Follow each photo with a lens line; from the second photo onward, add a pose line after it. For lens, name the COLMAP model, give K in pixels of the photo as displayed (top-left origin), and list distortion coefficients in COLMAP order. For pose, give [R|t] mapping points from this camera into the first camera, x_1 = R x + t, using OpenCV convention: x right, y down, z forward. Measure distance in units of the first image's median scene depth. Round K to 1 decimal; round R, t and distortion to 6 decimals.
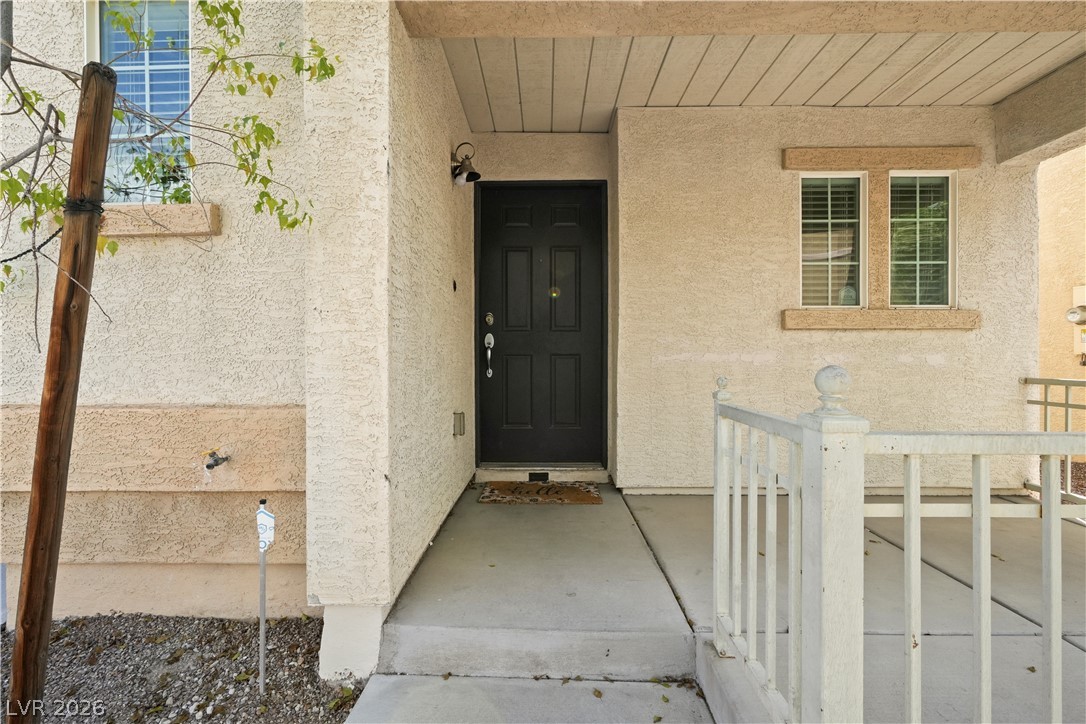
lens RADIAL K [[475.7, 0, 539.2], [0, 475.7, 360.3], [0, 0, 1]] dist [-0.004209, 0.002151]
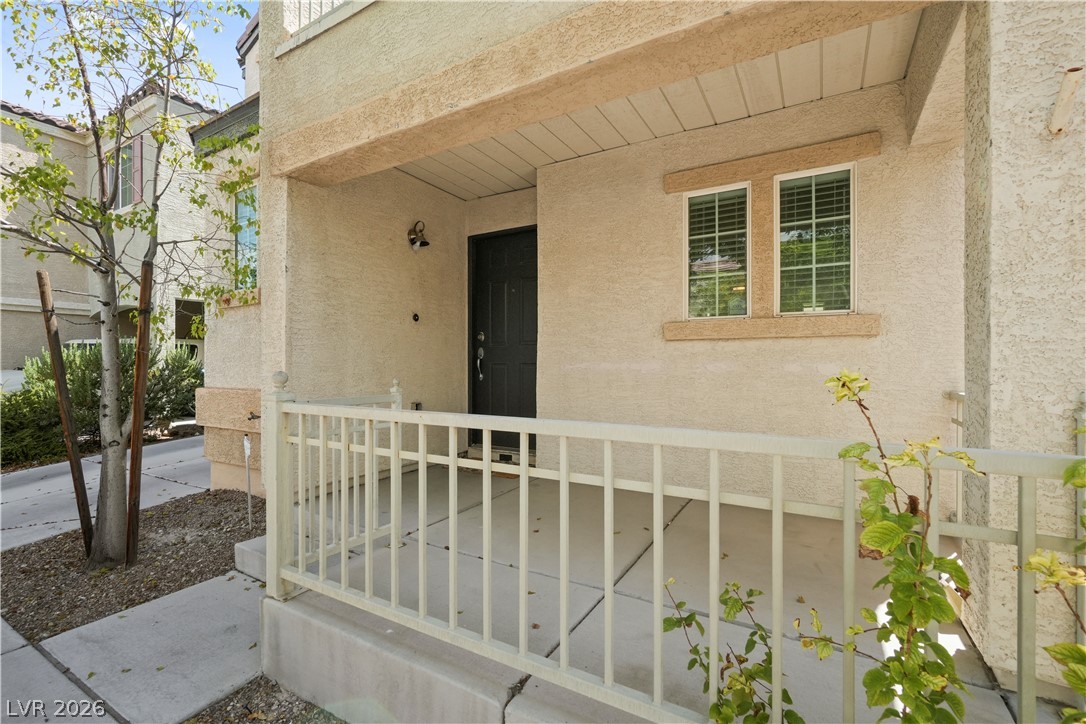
lens RADIAL K [[475.7, 0, 546.9], [0, 475.7, 366.9], [0, 0, 1]] dist [-0.004209, 0.002151]
pose [[0.870751, 0.003432, -0.491712, 0.810927], [-0.004696, 0.999988, -0.001337, -0.001666], [0.491702, 0.003473, 0.870757, -0.083774]]
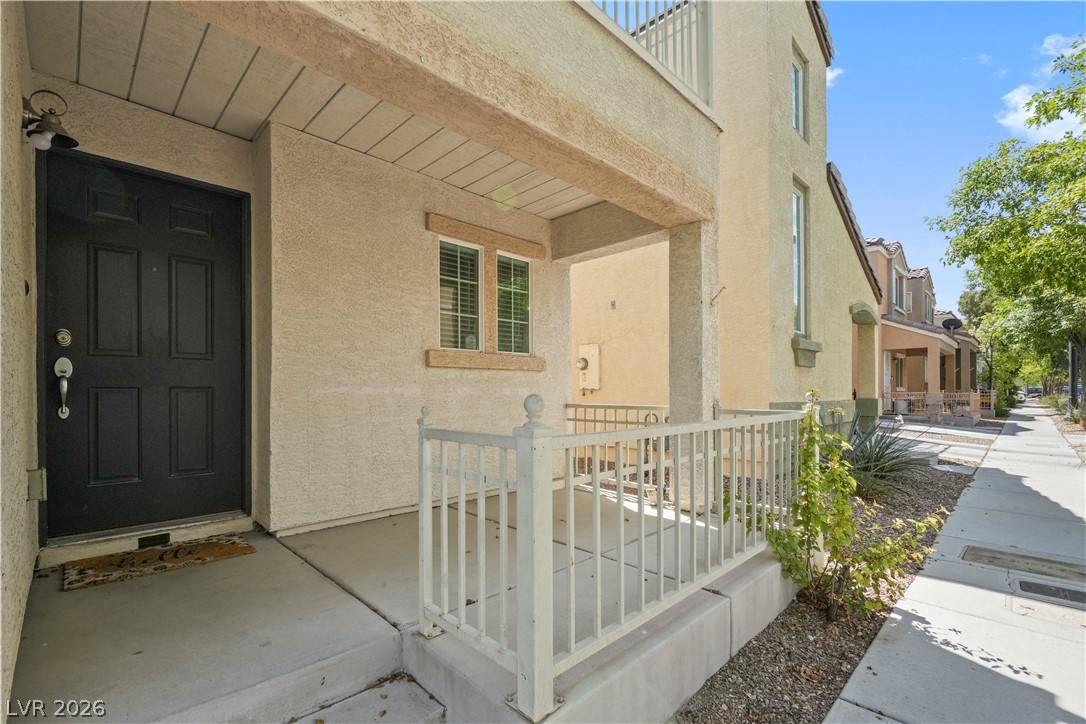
lens RADIAL K [[475.7, 0, 540.2], [0, 475.7, 391.5], [0, 0, 1]] dist [-0.004209, 0.002151]
pose [[0.706833, -0.001774, 0.707379, -0.117066], [0.005936, 0.999977, -0.003424, 0.002059], [-0.707356, 0.006619, 0.706827, -0.022889]]
